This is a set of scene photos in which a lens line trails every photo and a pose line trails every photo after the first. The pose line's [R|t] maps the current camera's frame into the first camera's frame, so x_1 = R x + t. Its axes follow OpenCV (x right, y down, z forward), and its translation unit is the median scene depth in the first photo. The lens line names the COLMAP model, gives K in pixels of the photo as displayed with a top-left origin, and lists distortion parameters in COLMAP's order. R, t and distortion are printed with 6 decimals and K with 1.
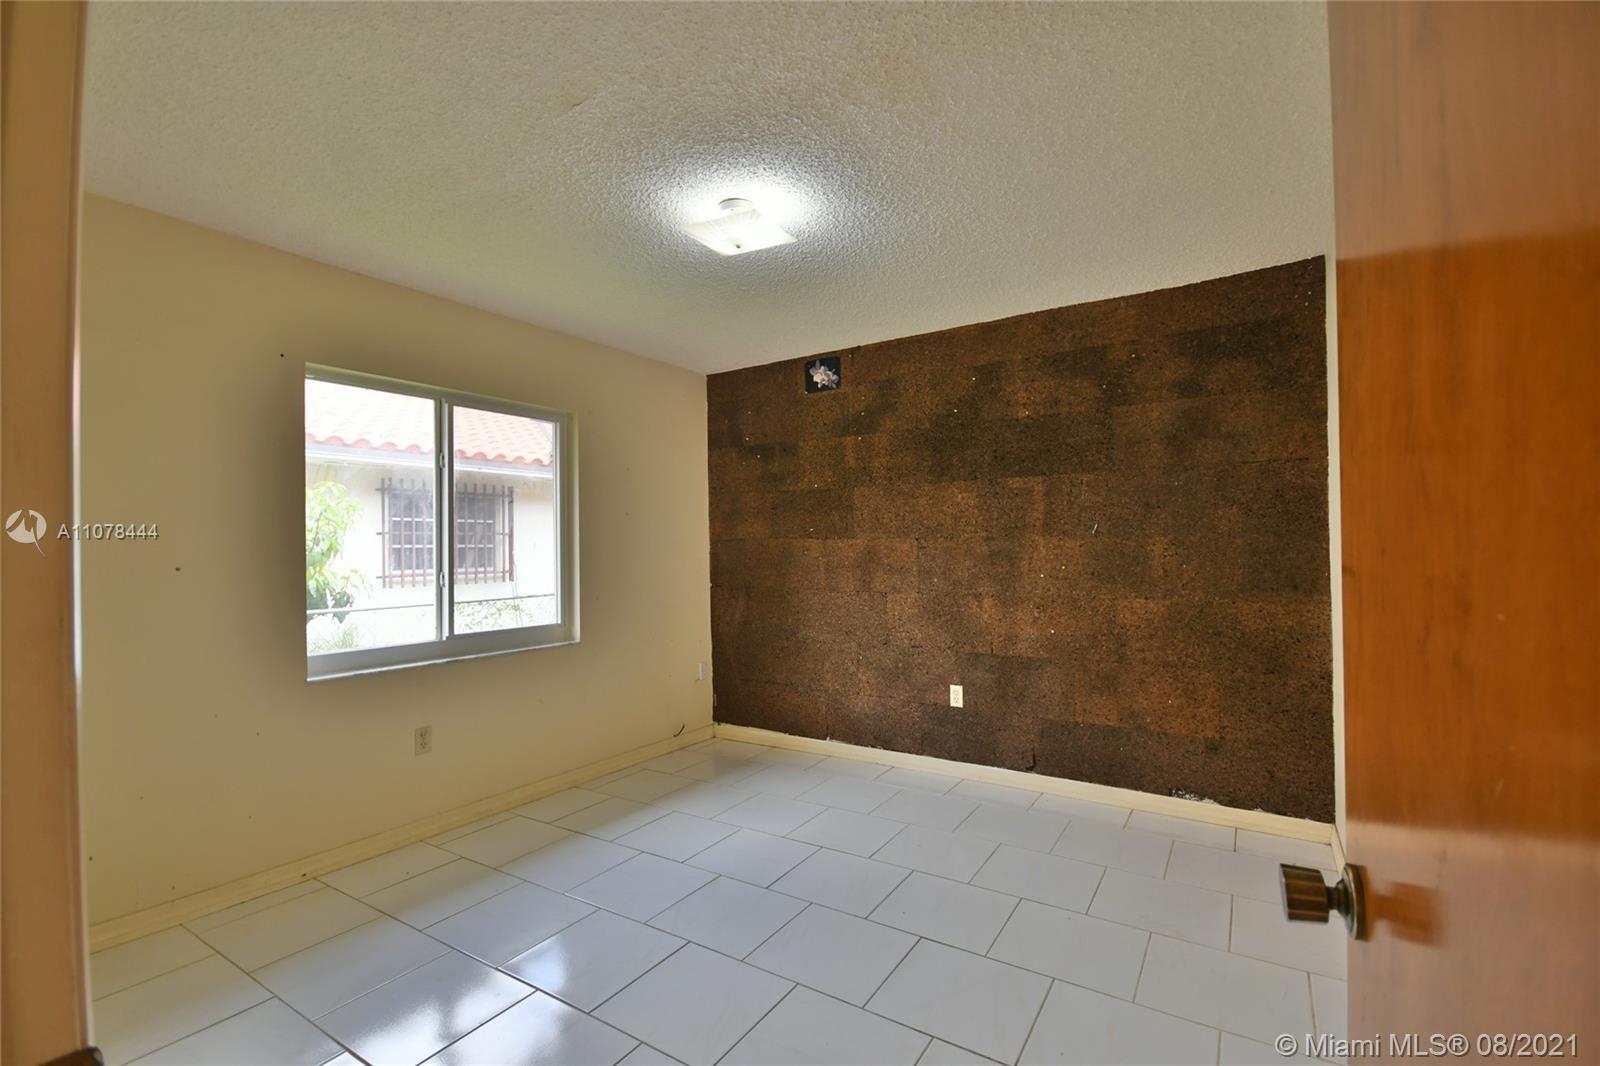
lens RADIAL K [[699.2, 0, 800.5], [0, 699.2, 540.7], [0, 0, 1]] dist [0.009843, -0.013254]
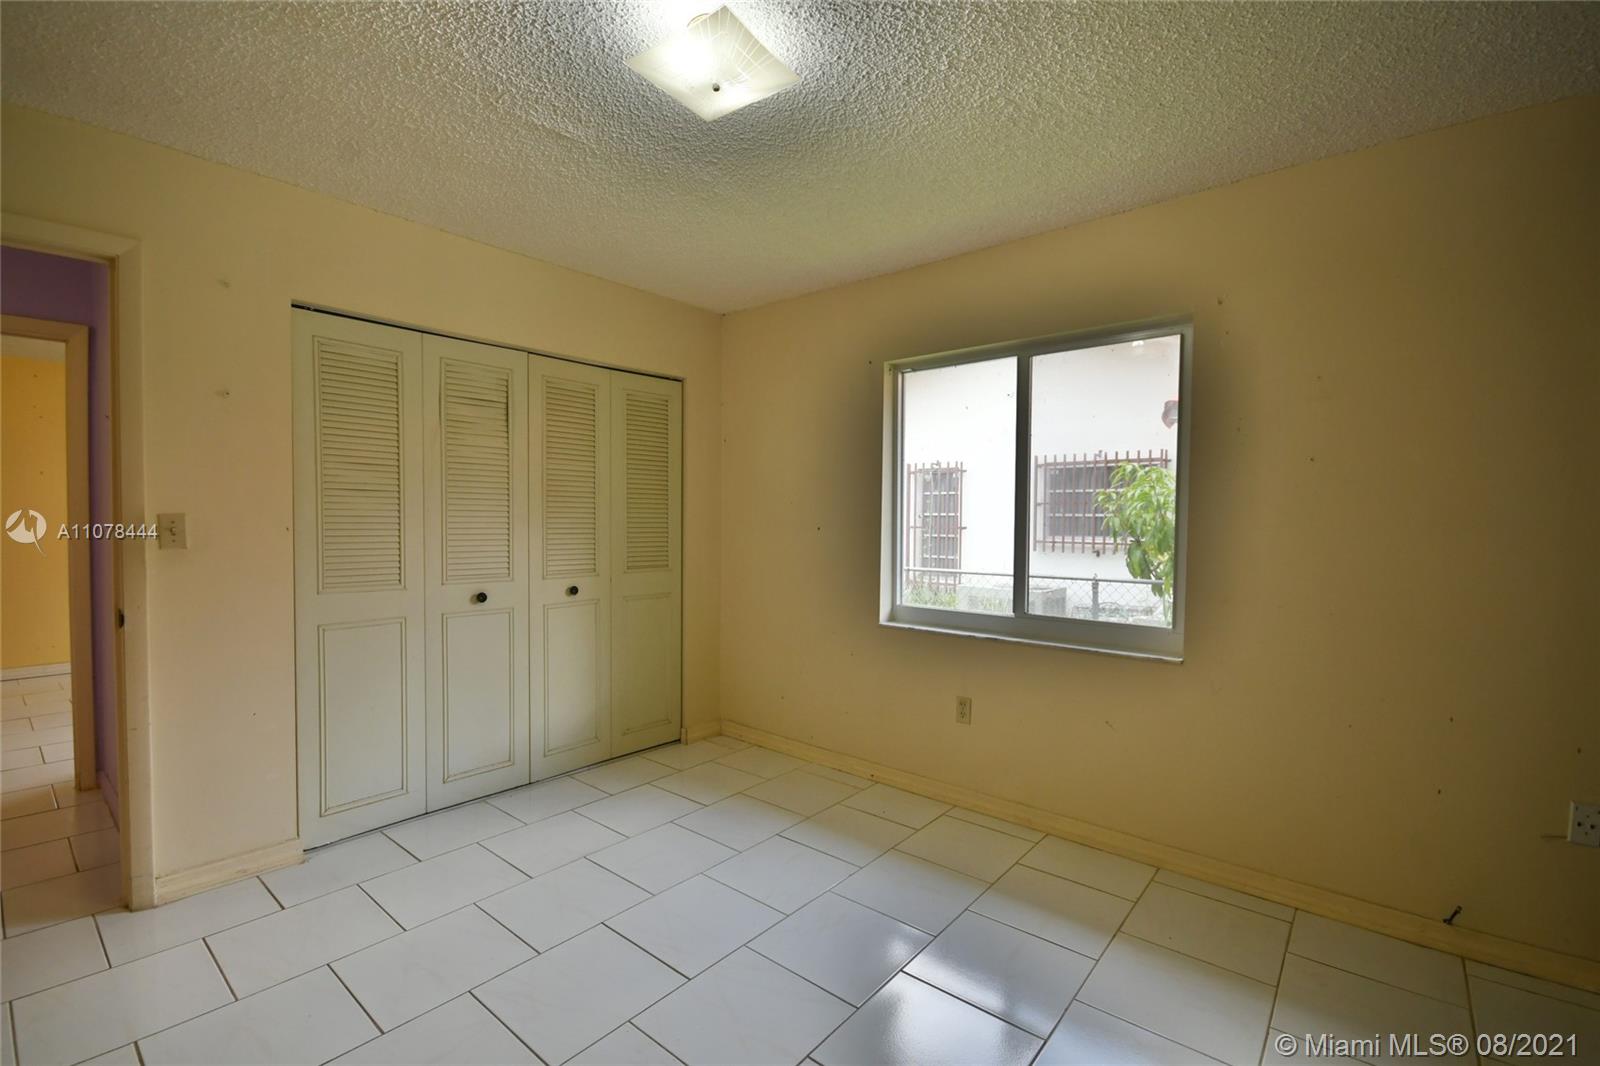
lens RADIAL K [[699.2, 0, 800.5], [0, 699.2, 540.7], [0, 0, 1]] dist [0.009843, -0.013254]
pose [[-0.129619, 0.042459, -0.990654, 0.469525], [0.006753, 0.999097, 0.041937, 0.000590], [0.991541, -0.001254, -0.129788, 0.899308]]
